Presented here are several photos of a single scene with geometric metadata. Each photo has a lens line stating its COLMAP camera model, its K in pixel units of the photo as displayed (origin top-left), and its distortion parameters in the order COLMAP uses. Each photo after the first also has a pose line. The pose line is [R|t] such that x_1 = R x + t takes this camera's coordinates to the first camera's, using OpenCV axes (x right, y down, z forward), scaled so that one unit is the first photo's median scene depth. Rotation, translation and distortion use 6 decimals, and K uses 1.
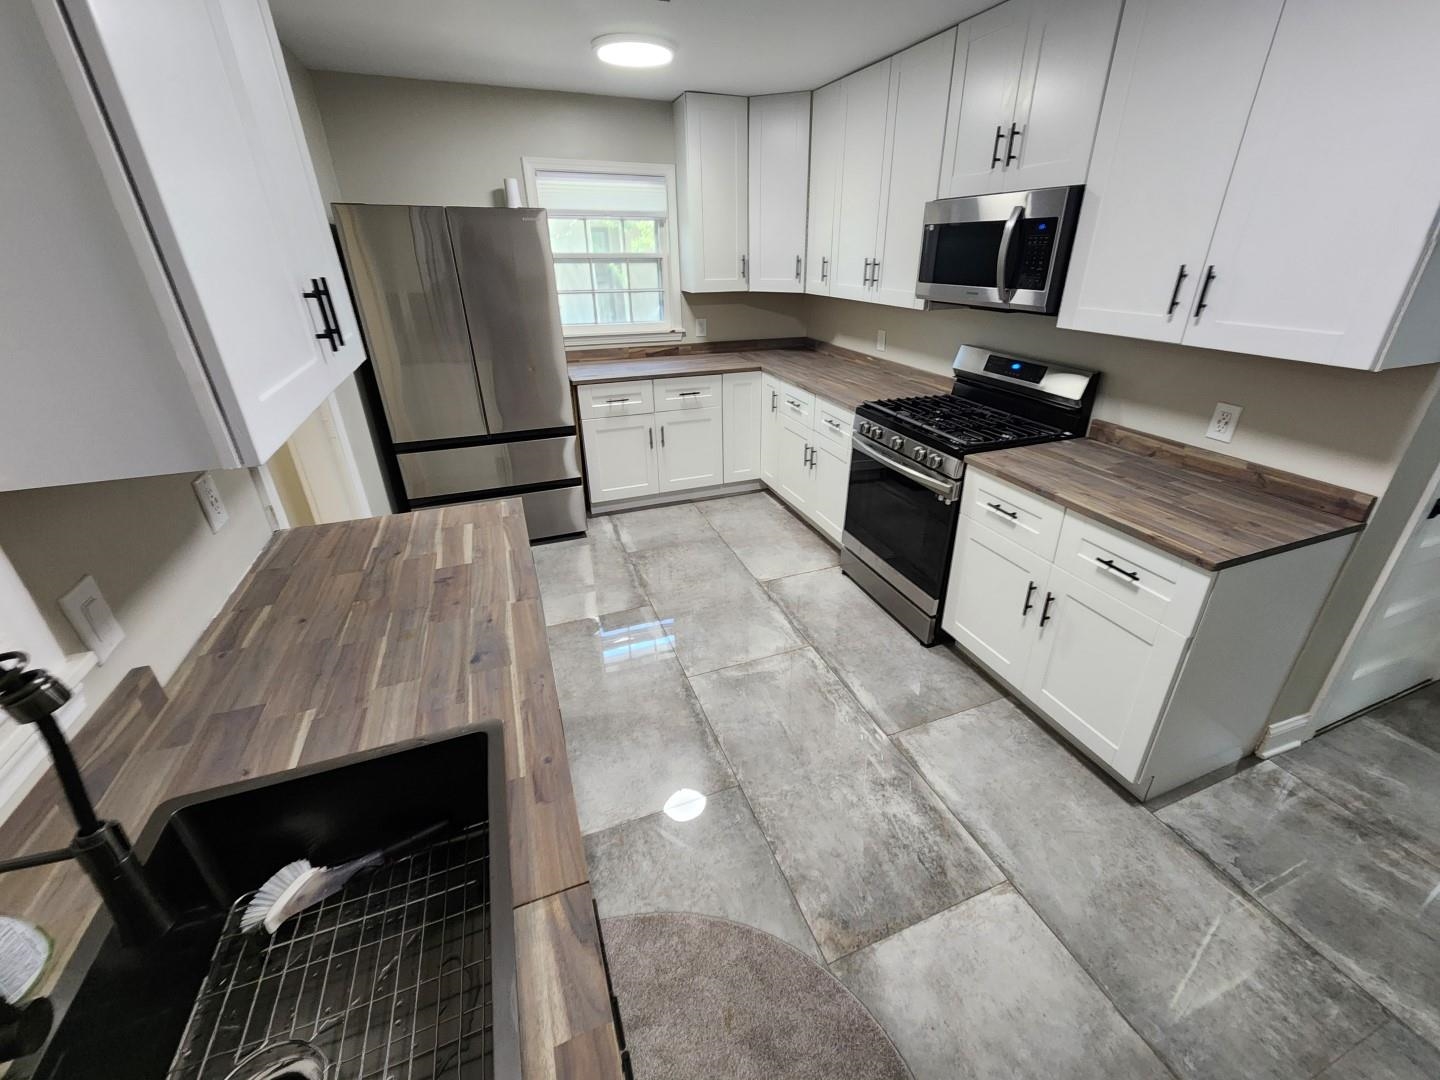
lens RADIAL K [[590.3, 0, 742.6], [0, 590.3, 529.9], [0, 0, 1]] dist [0.008344, -0.001022]
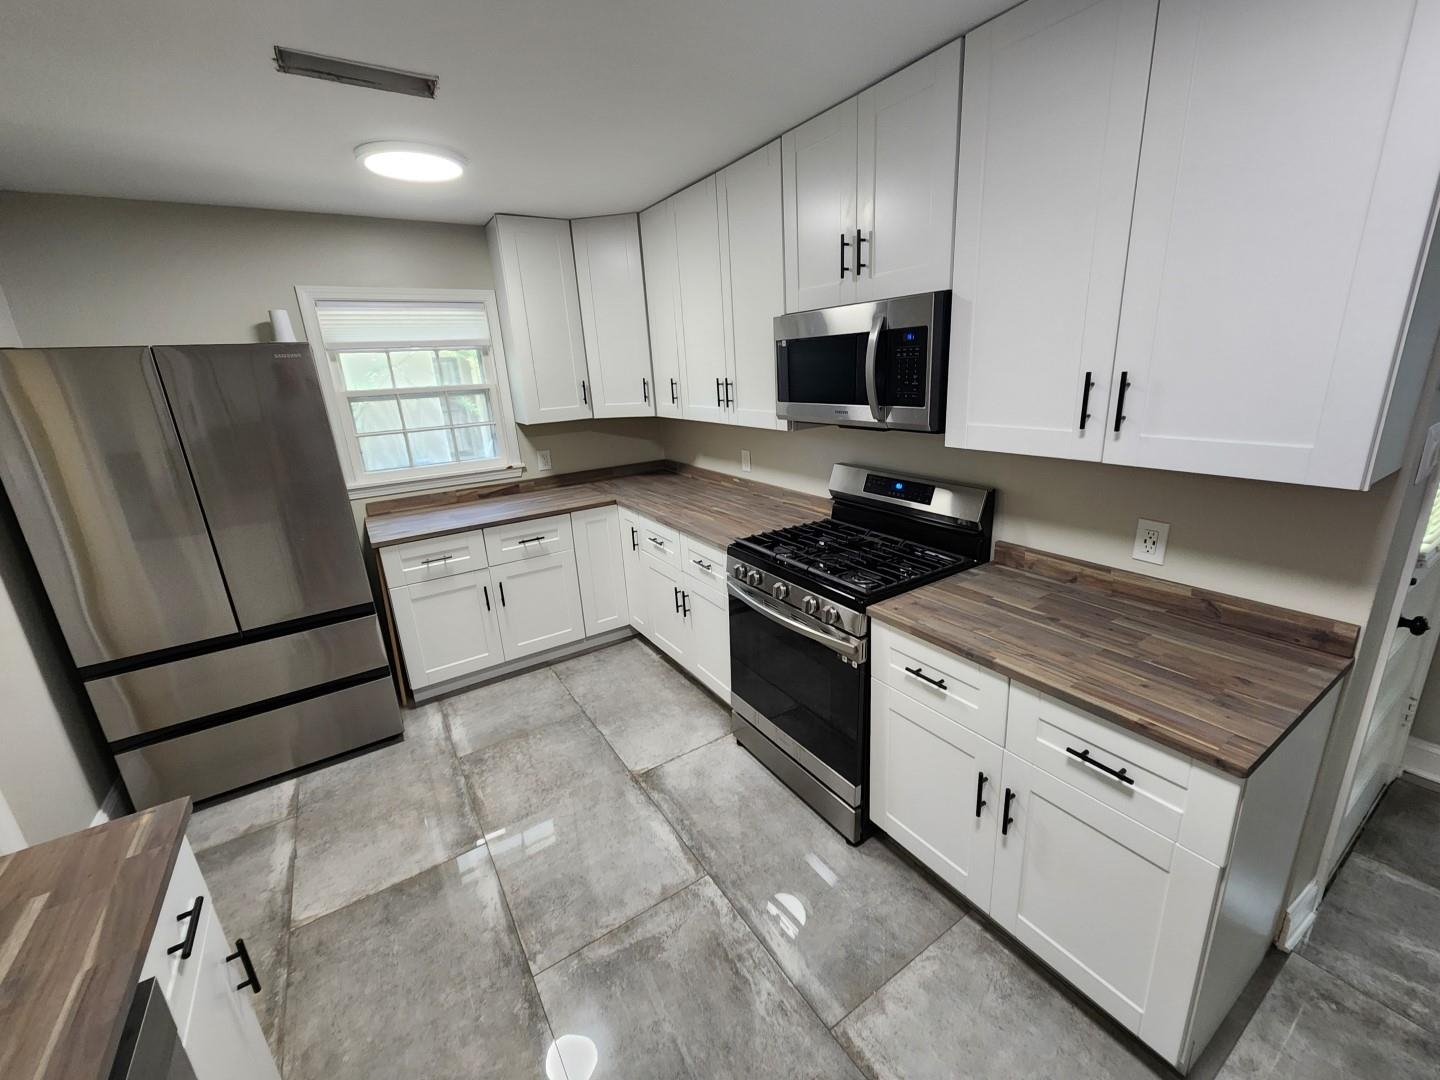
lens RADIAL K [[590.3, 0, 726.6], [0, 590.3, 540.1], [0, 0, 1]] dist [0.008344, -0.001022]
pose [[0.979913, -0.102015, 0.171357, 0.063443], [0.127626, 0.981050, -0.145781, -0.122939], [-0.153238, 0.164722, 0.974364, 0.237514]]
